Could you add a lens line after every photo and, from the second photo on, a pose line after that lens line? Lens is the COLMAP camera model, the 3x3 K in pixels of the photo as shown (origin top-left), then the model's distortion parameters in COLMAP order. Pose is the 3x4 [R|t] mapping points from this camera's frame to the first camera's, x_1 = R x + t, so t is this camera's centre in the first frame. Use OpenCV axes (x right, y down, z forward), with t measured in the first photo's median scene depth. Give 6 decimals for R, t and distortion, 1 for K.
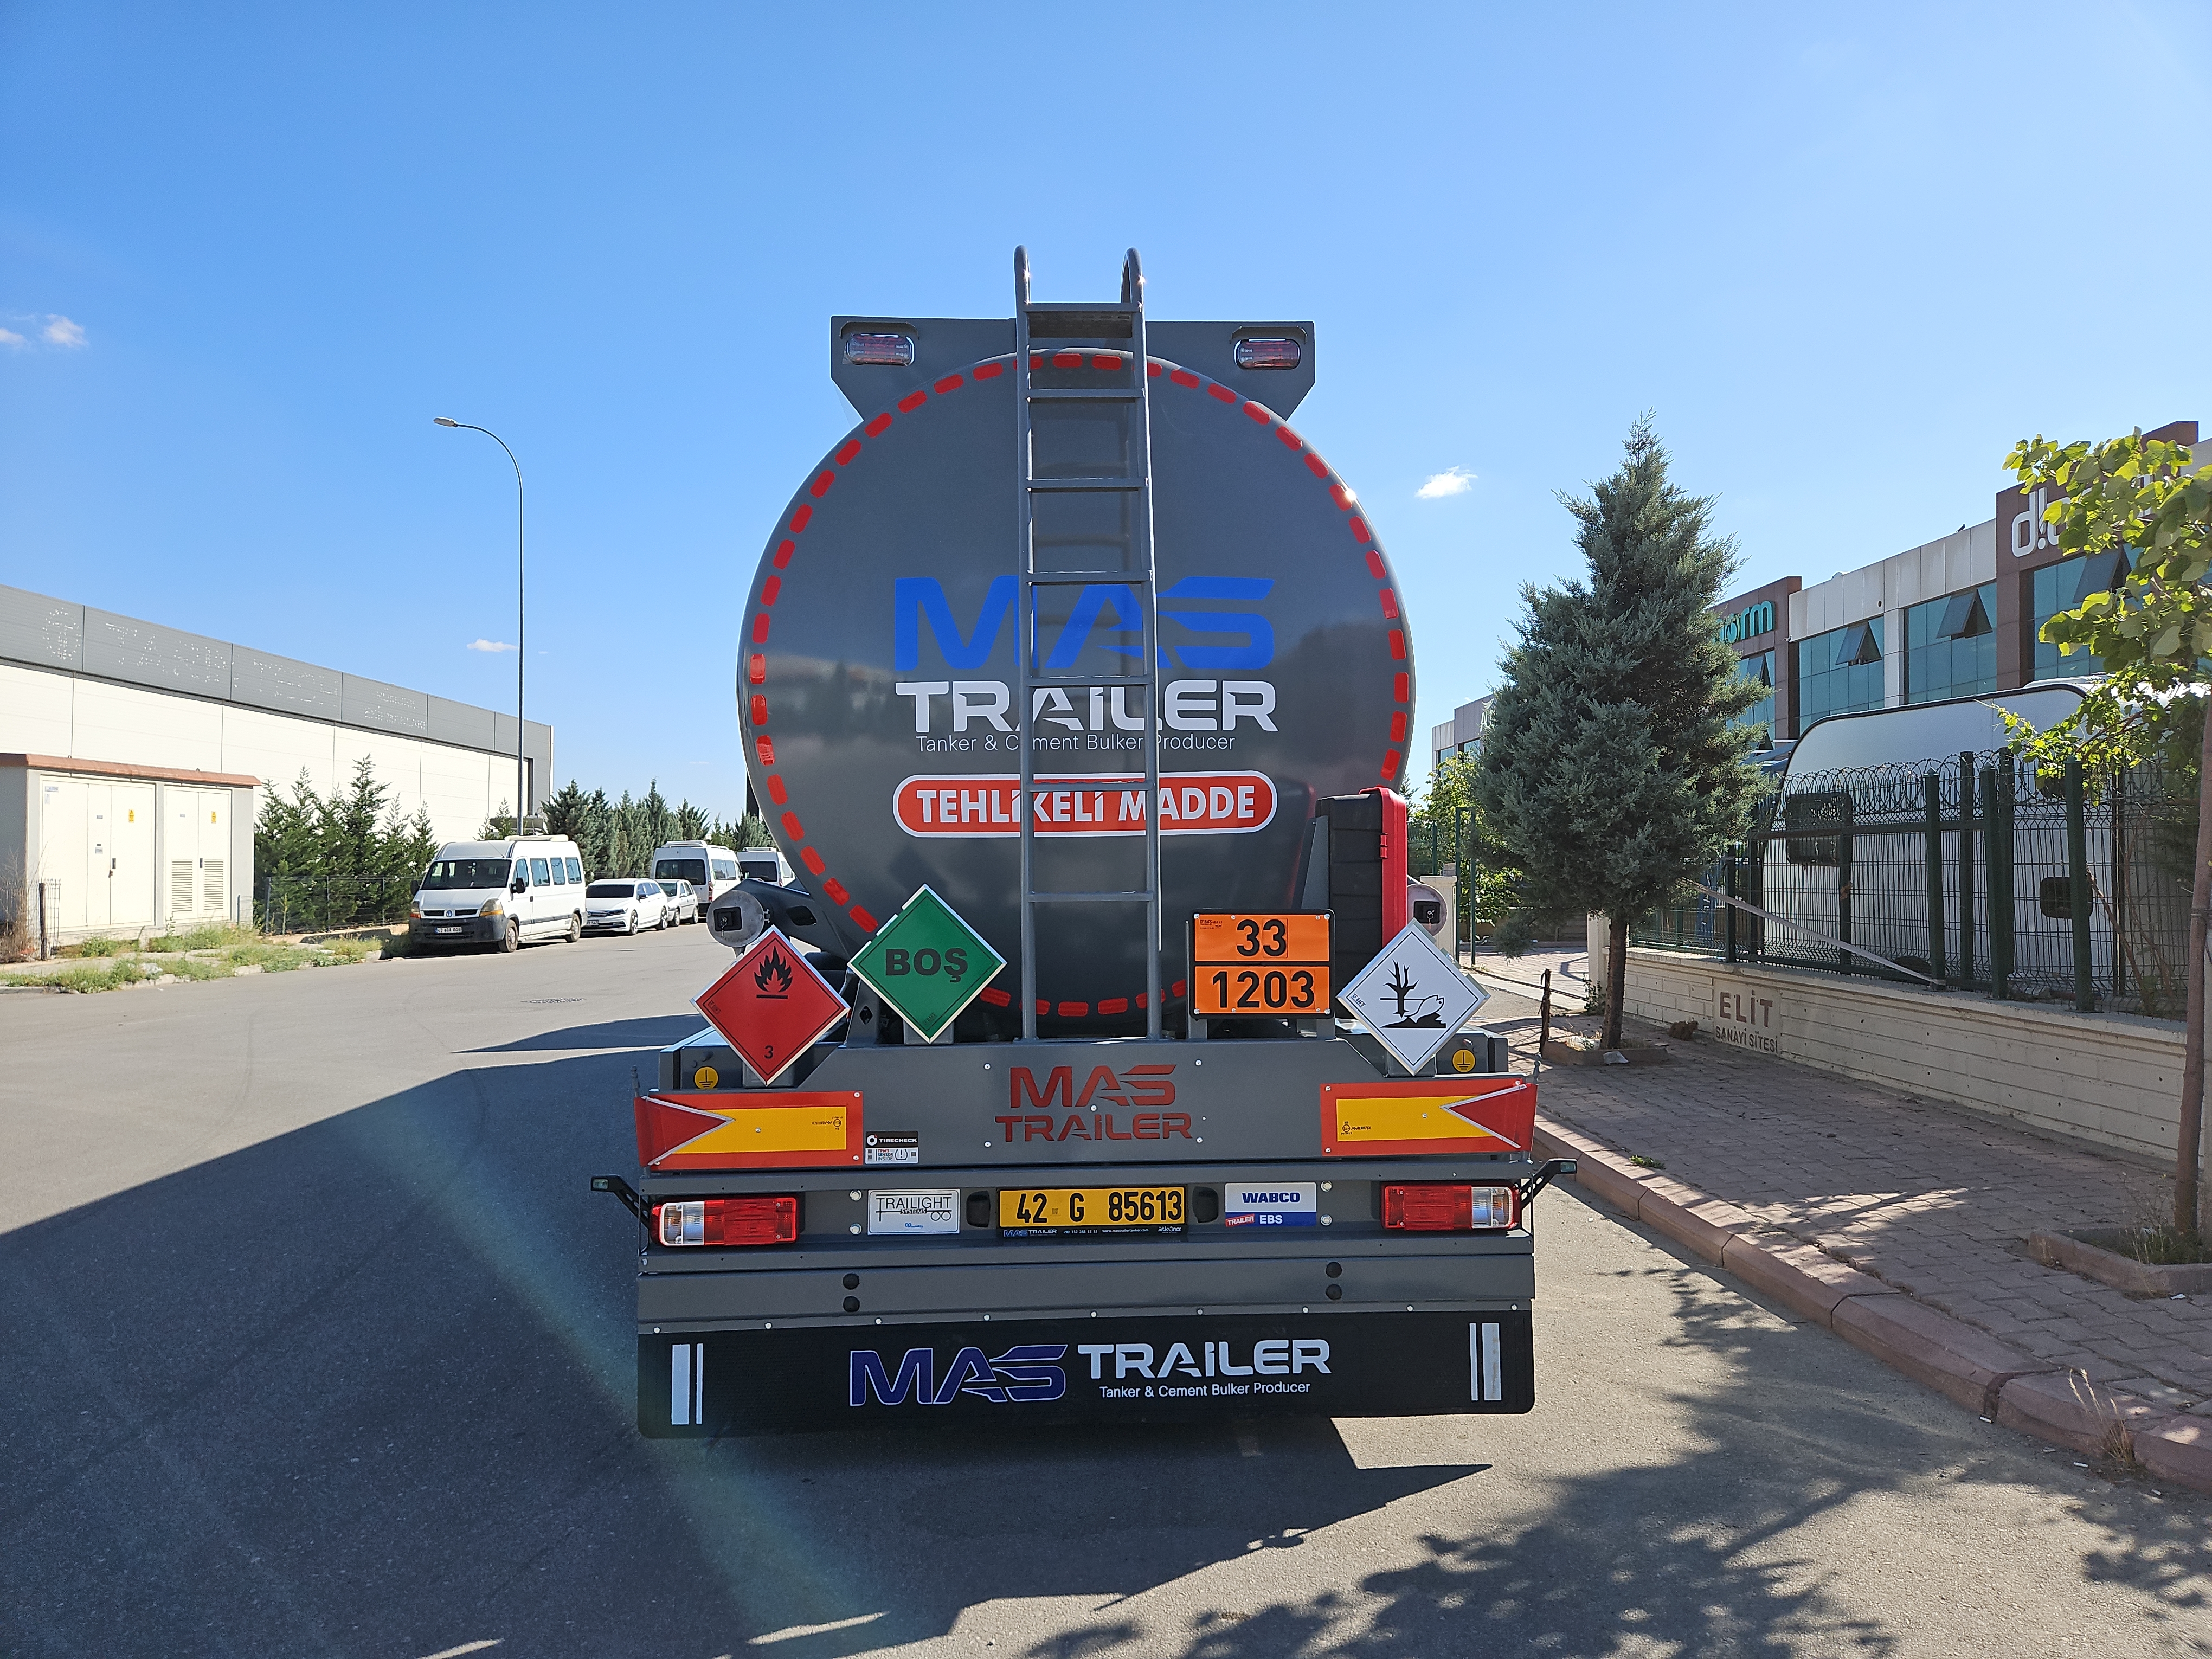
lens RADIAL K [[1467.8, 0, 1106.0], [0, 1467.8, 829.5], [0, 0, 1]] dist [0.080994, -0.079483]
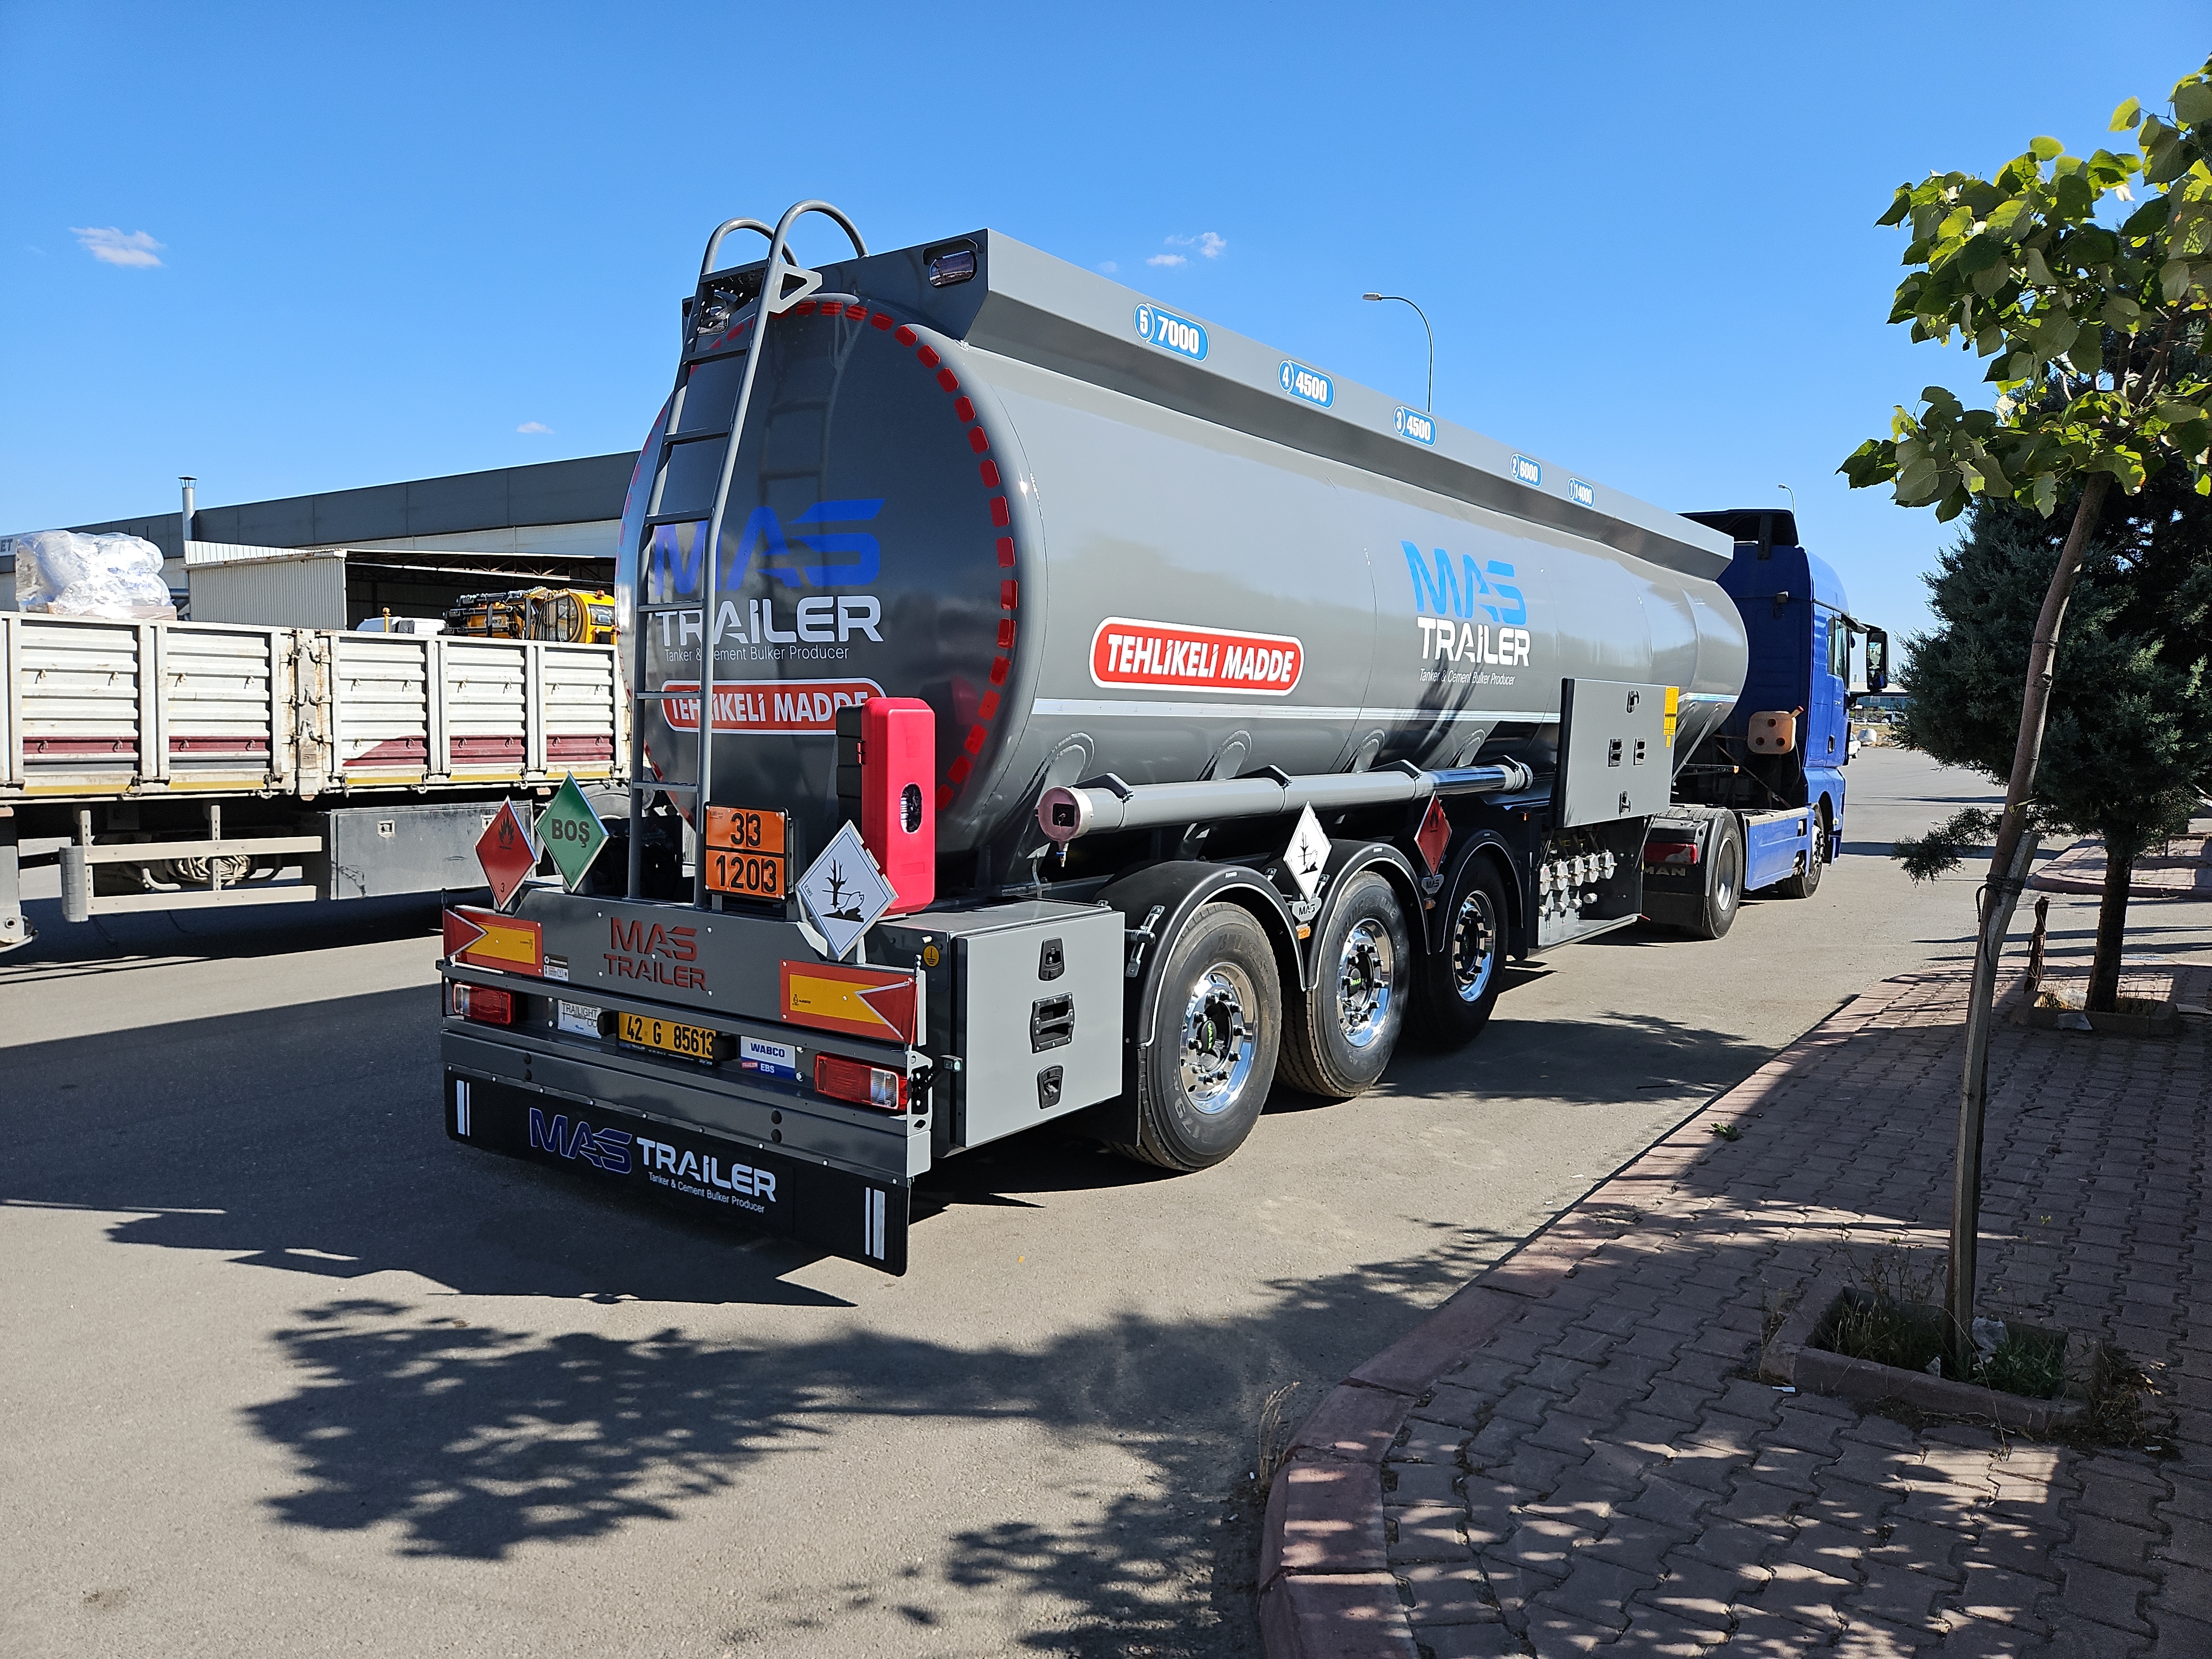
lens RADIAL K [[1491.6, 0, 1106.0], [0, 1491.6, 829.5], [0, 0, 1]] dist [0.044284, -0.000390]
pose [[0.778928, 0.066802, -0.623545, 1.062415], [-0.002984, 0.994694, 0.102836, -0.048048], [0.627106, -0.078241, 0.774995, 0.267208]]
